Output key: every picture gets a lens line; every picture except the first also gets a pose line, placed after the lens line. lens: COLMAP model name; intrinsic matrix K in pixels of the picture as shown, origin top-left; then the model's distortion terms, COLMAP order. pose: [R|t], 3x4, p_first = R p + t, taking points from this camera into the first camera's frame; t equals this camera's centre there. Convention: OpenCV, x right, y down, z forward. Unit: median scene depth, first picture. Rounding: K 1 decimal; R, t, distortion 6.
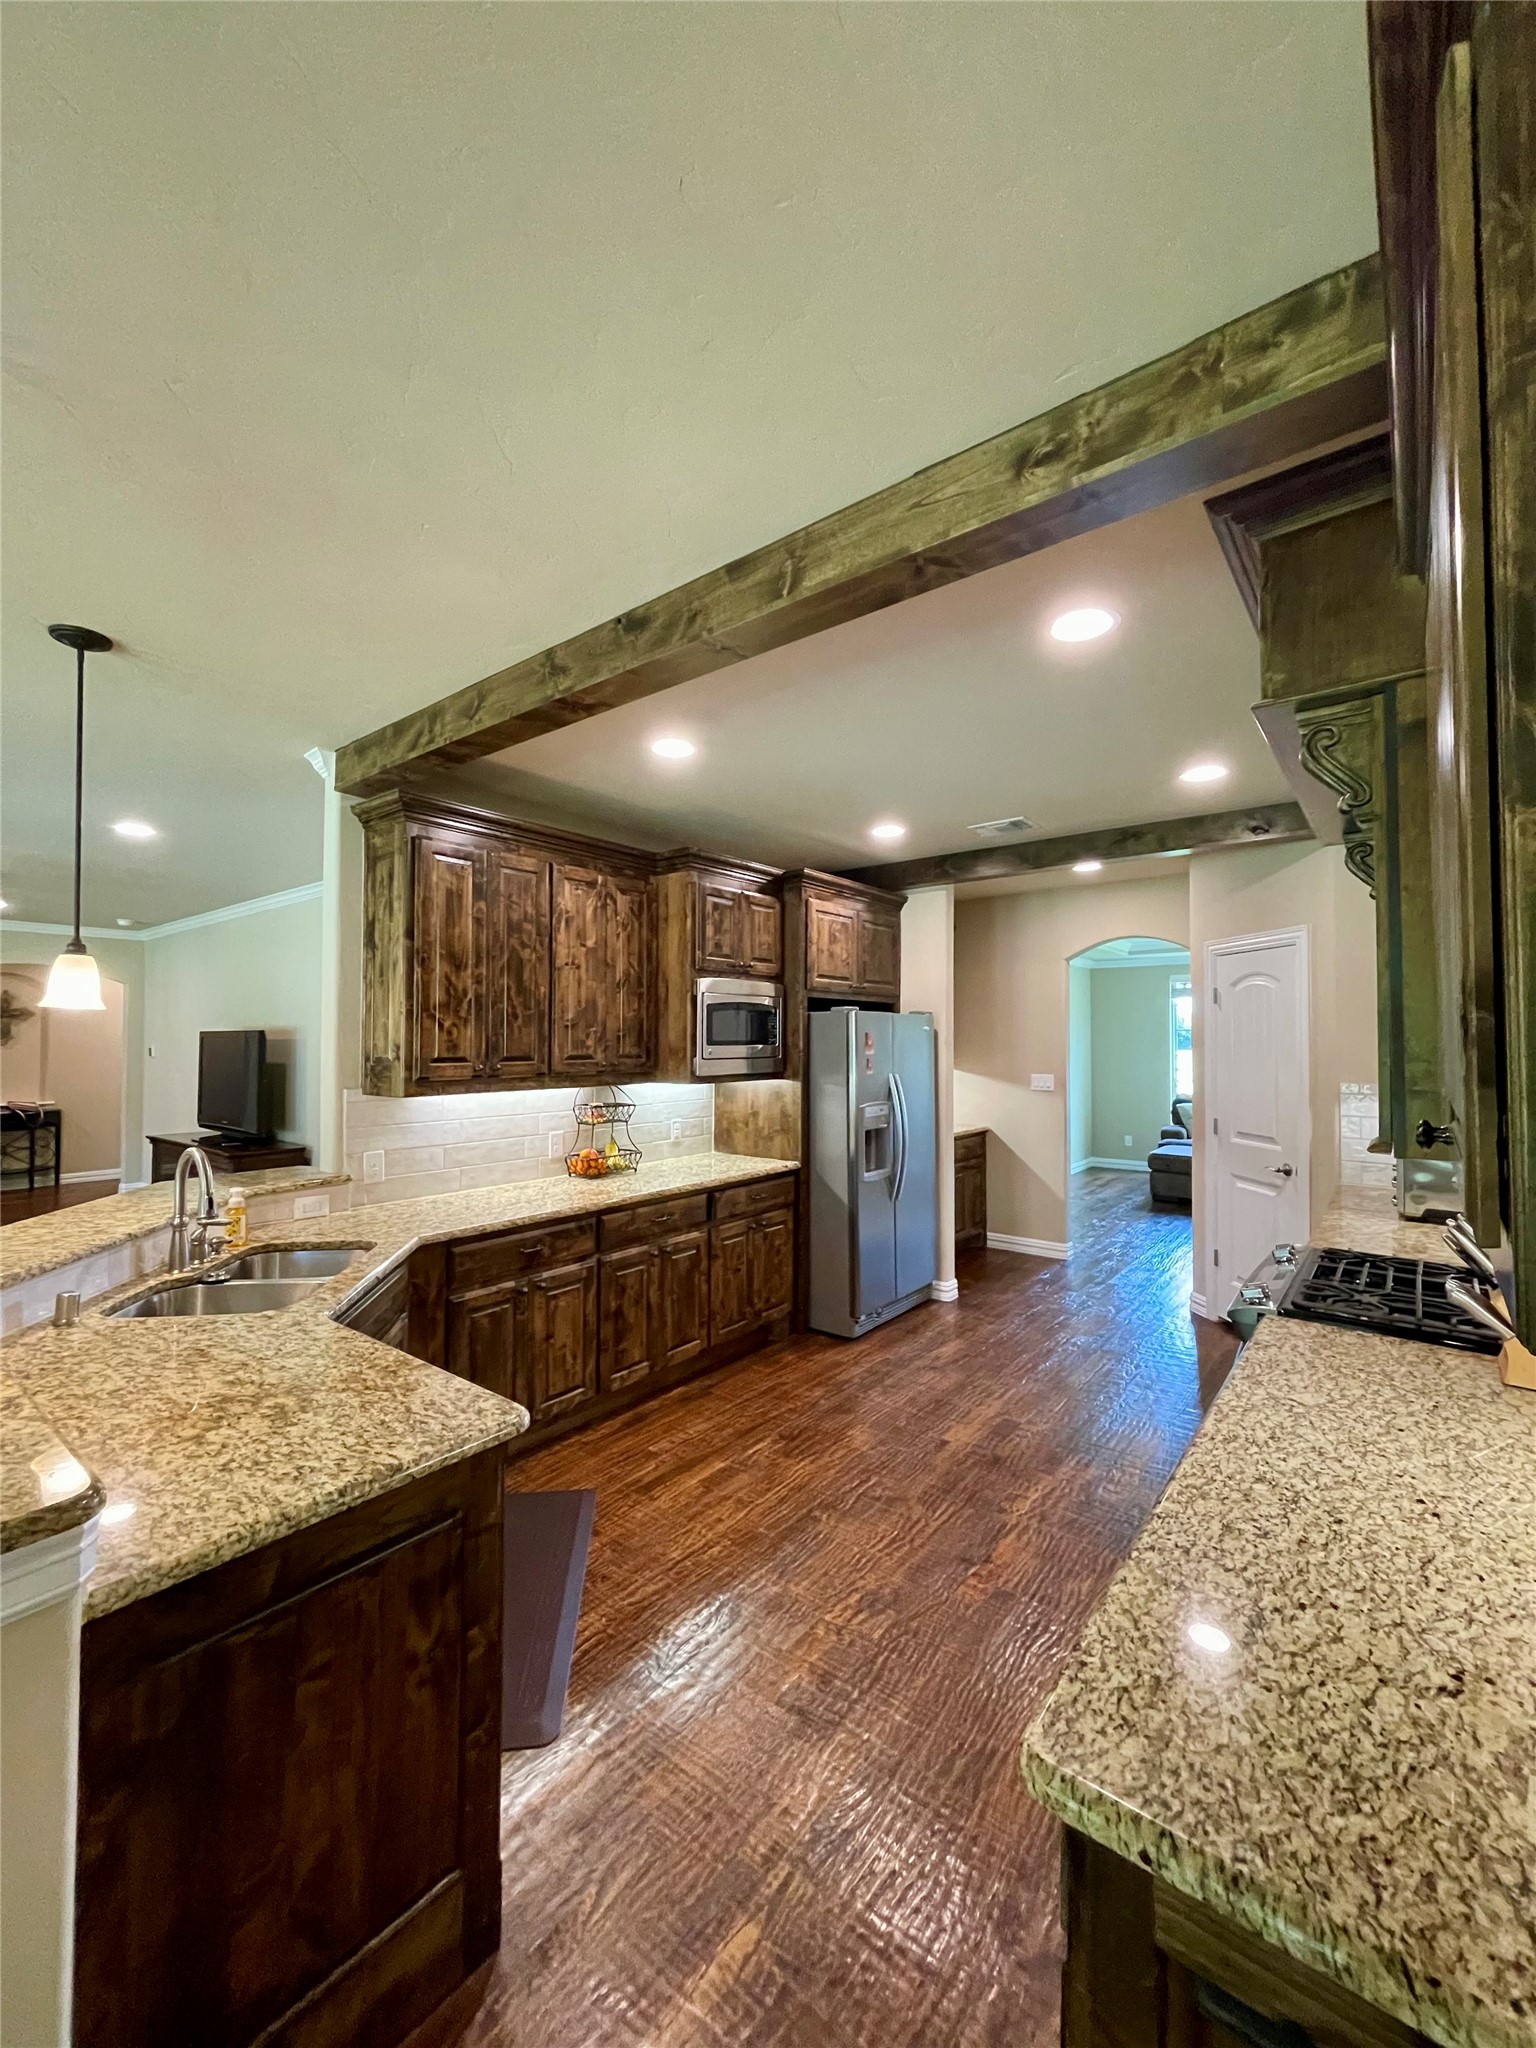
lens RADIAL K [[822.0, 0, 769.0], [0, 822.0, 1016.6], [0, 0, 1]] dist [0.002473, 0.000127]
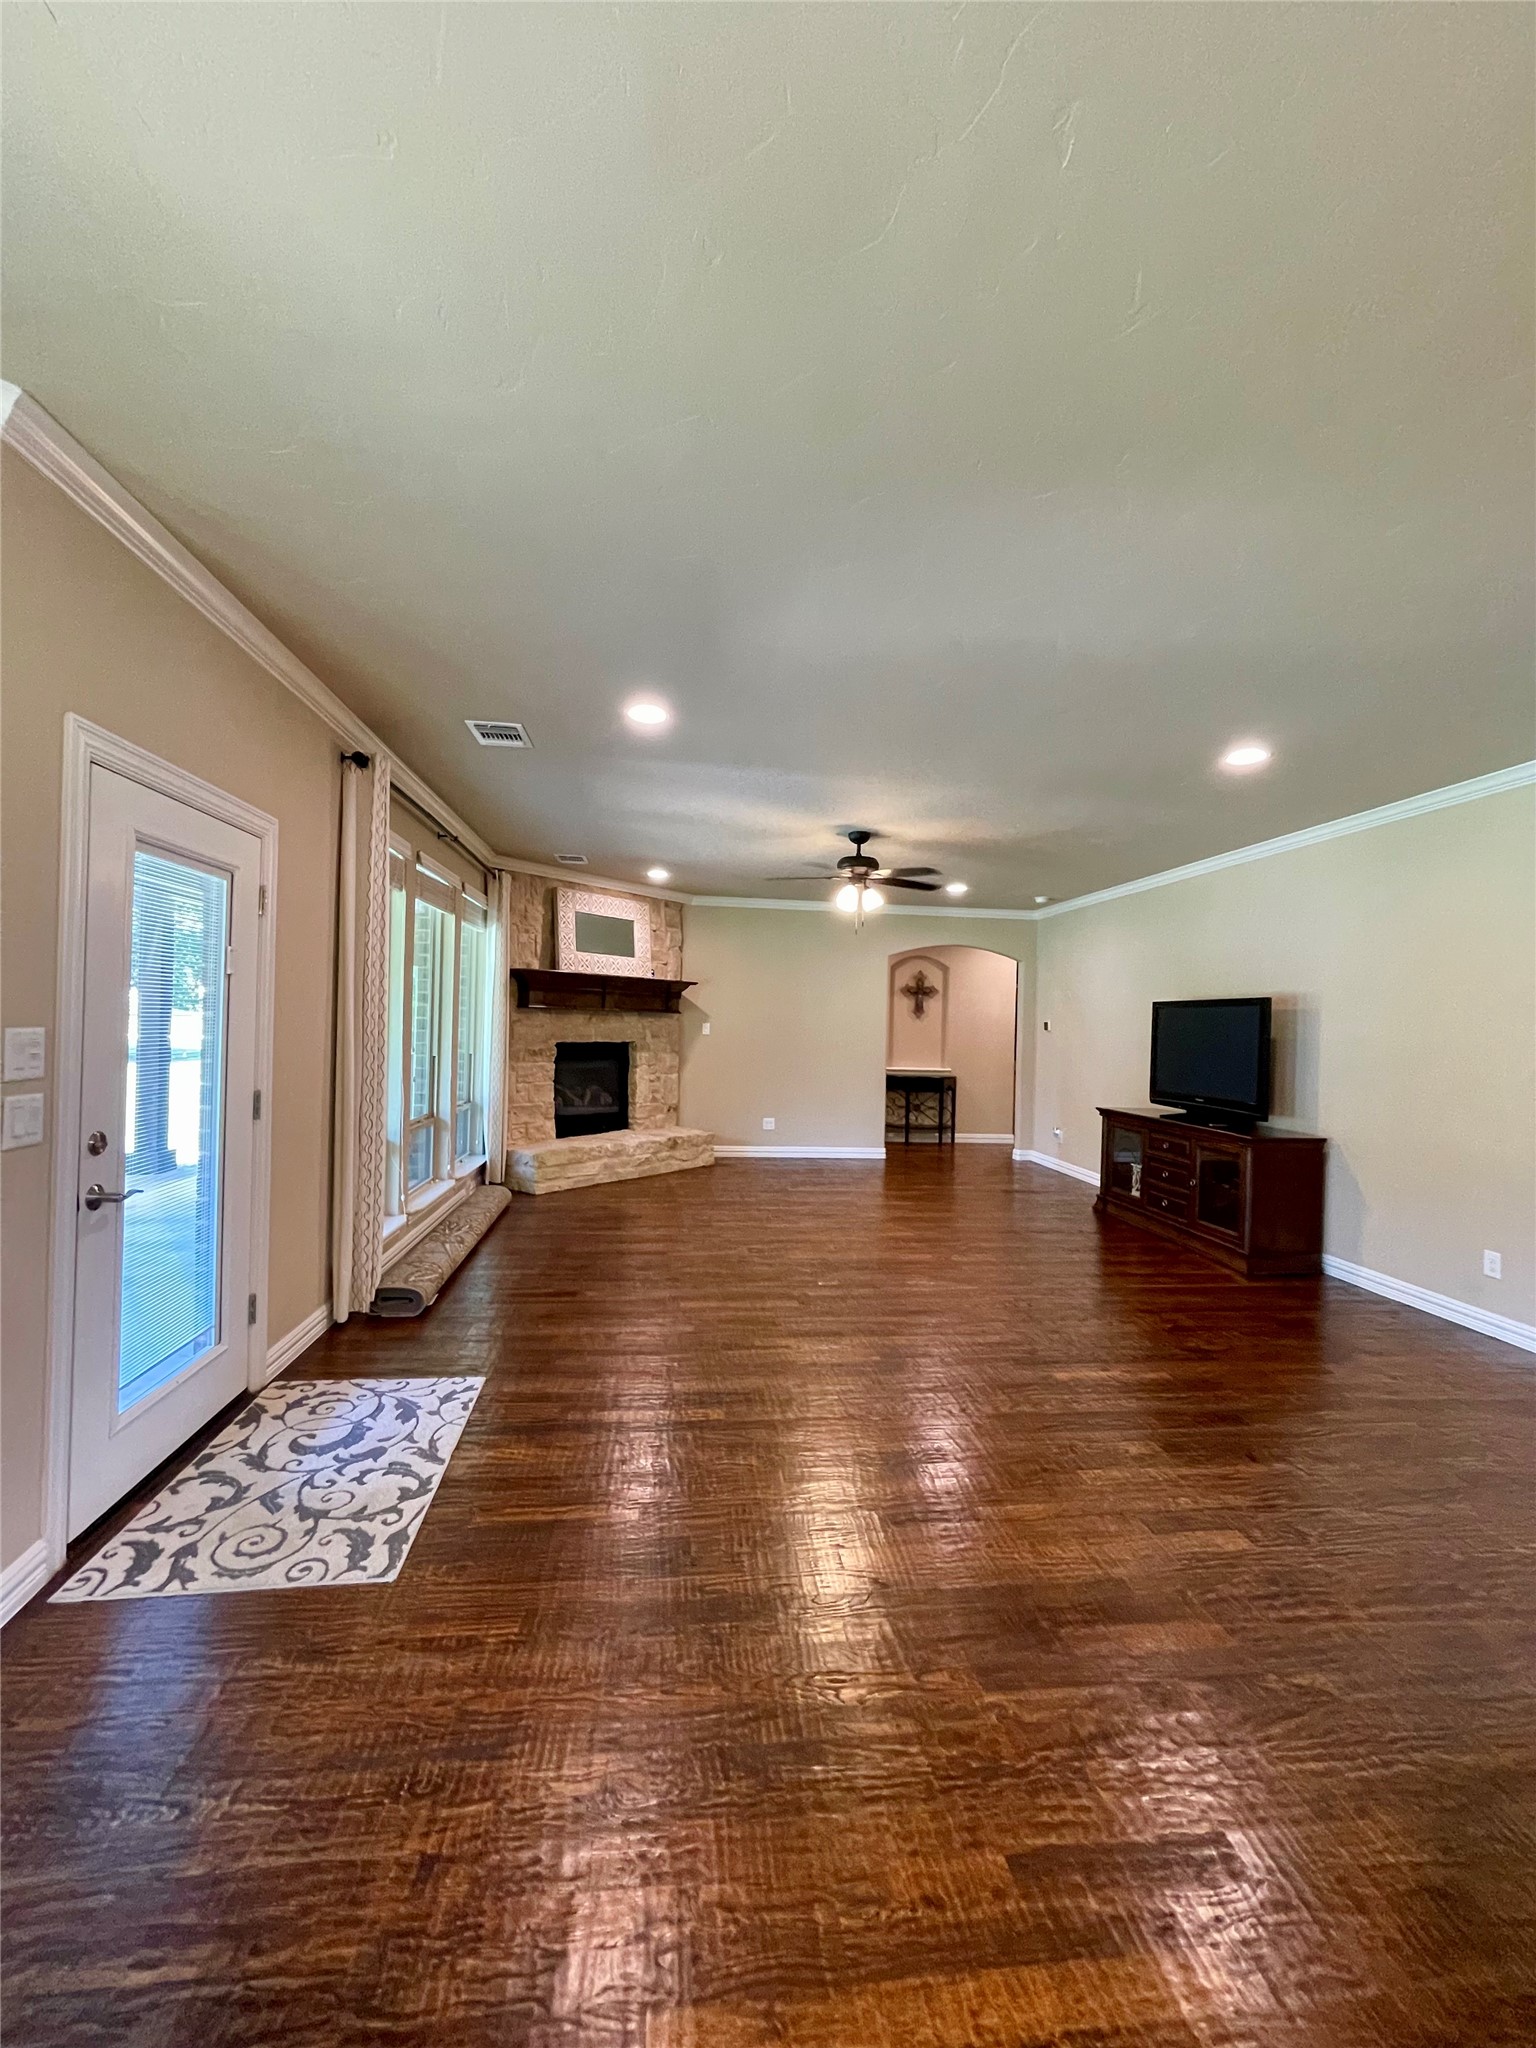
lens RADIAL K [[822.0, 0, 758.1], [0, 822.0, 1024.5], [0, 0, 1]] dist [0.002473, 0.000127]
pose [[0.703141, 0.023313, -0.710668, -0.278730], [-0.011923, 0.999708, 0.020998, 0.023872], [0.710950, -0.006291, 0.703214, 0.016795]]
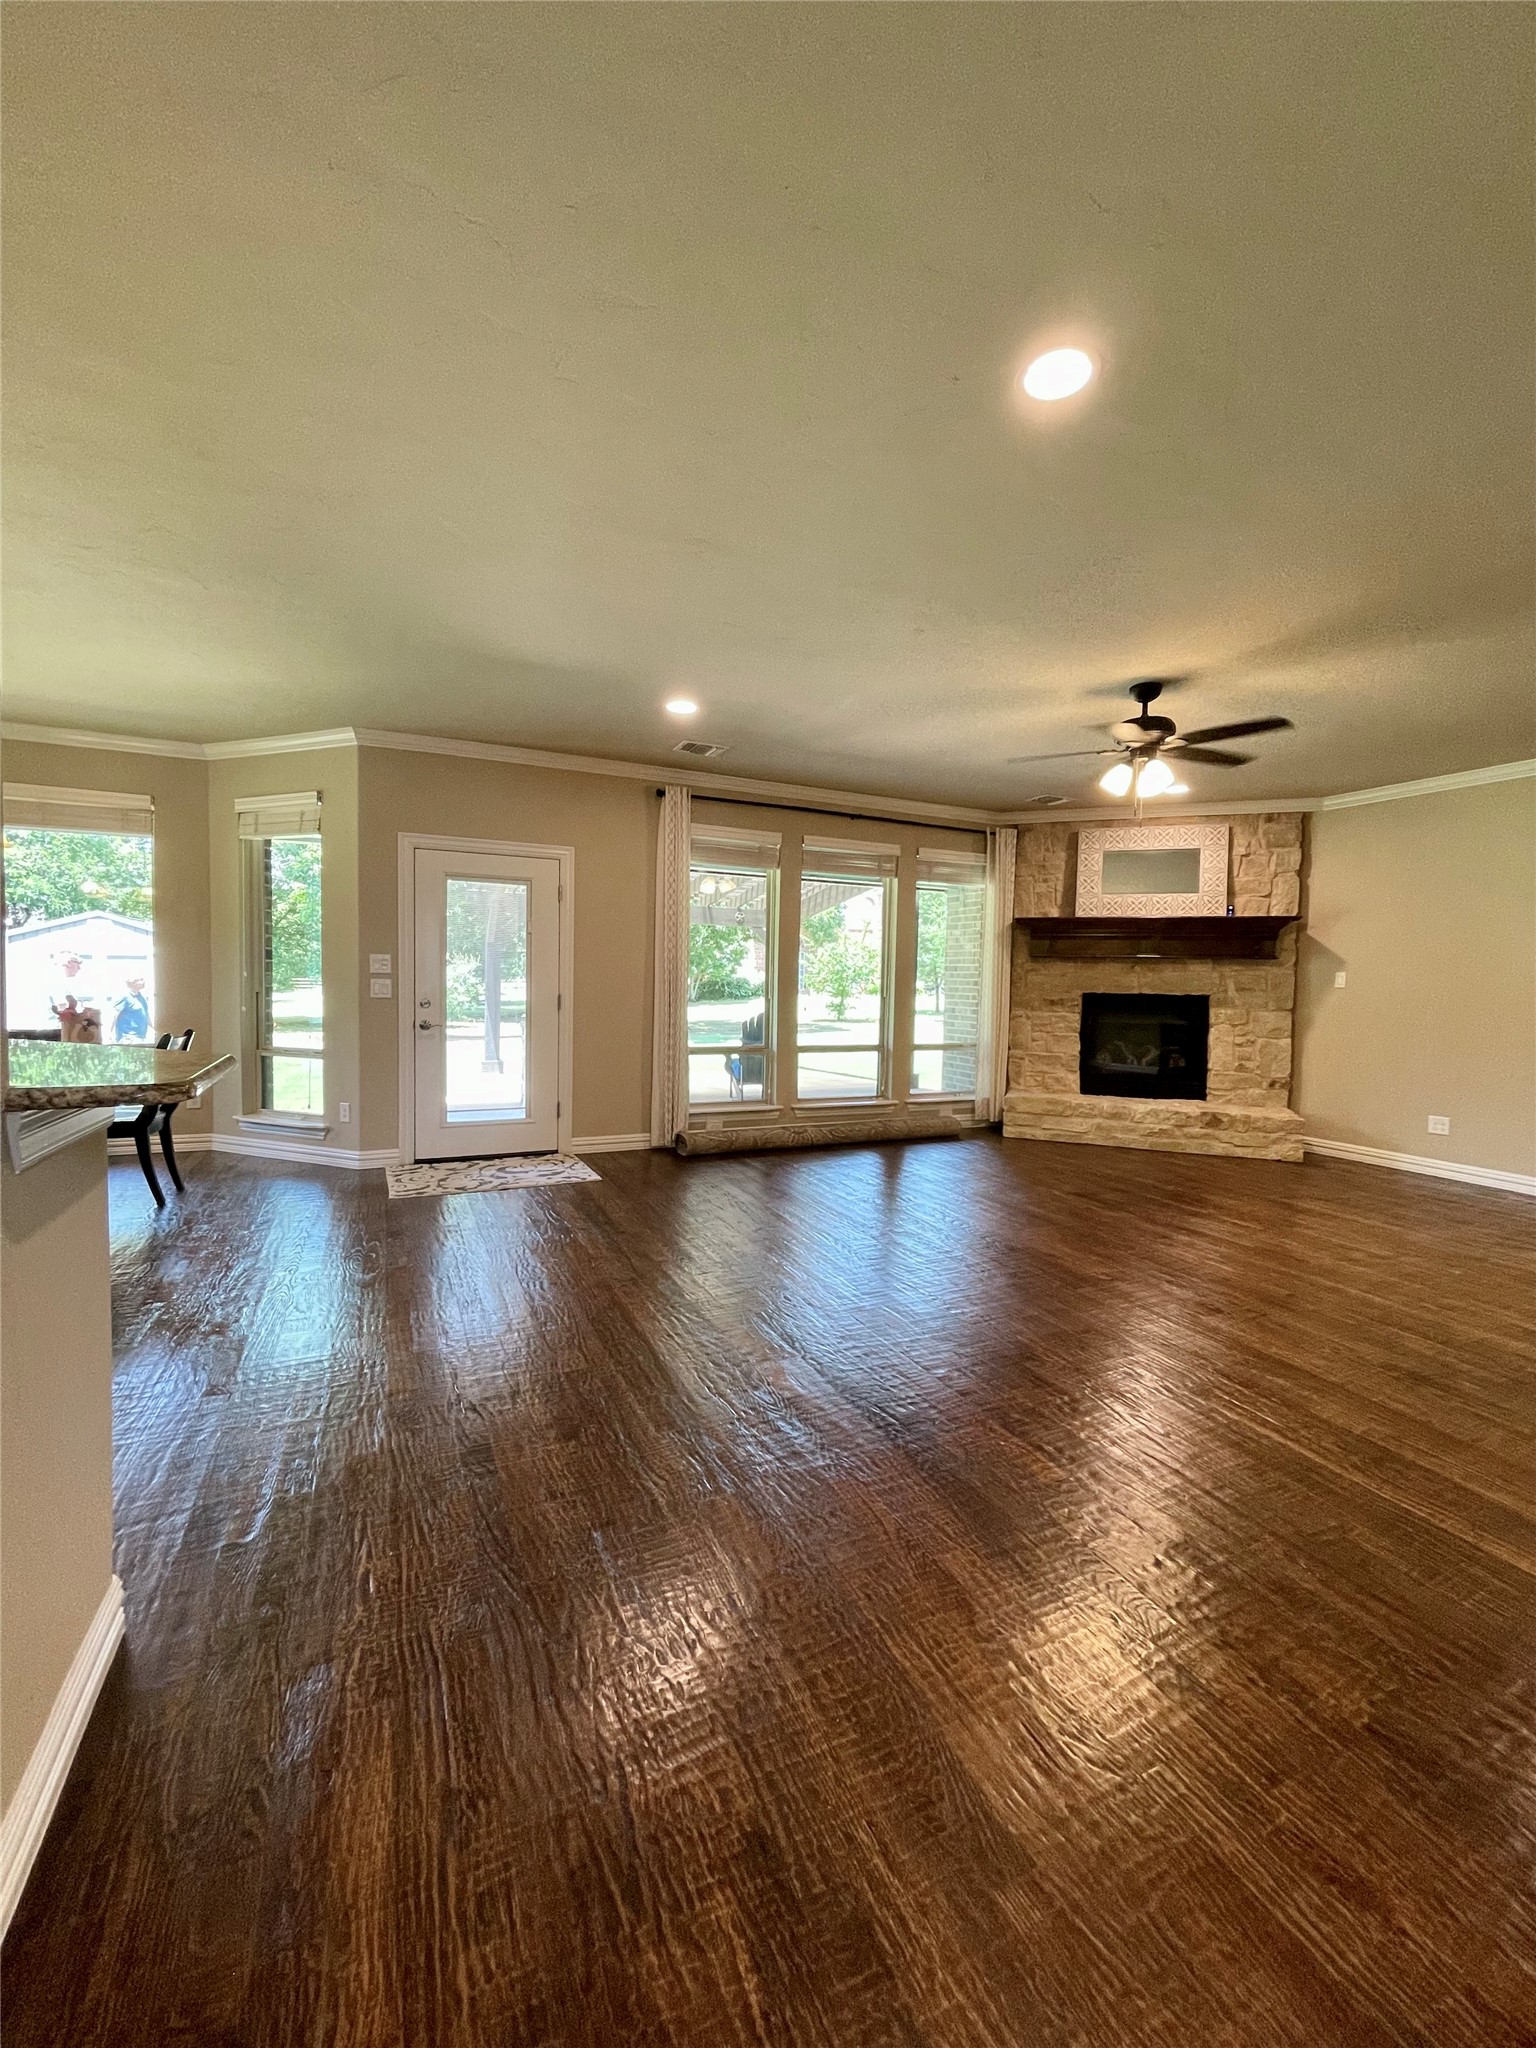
lens RADIAL K [[822.0, 0, 756.5], [0, 822.0, 1029.2], [0, 0, 1]] dist [0.002473, 0.000127]
pose [[-0.454747, 0.049258, -0.889257, -0.102702], [0.002997, 0.998548, 0.053780, 0.068146], [0.890615, 0.021791, -0.454235, 0.796007]]
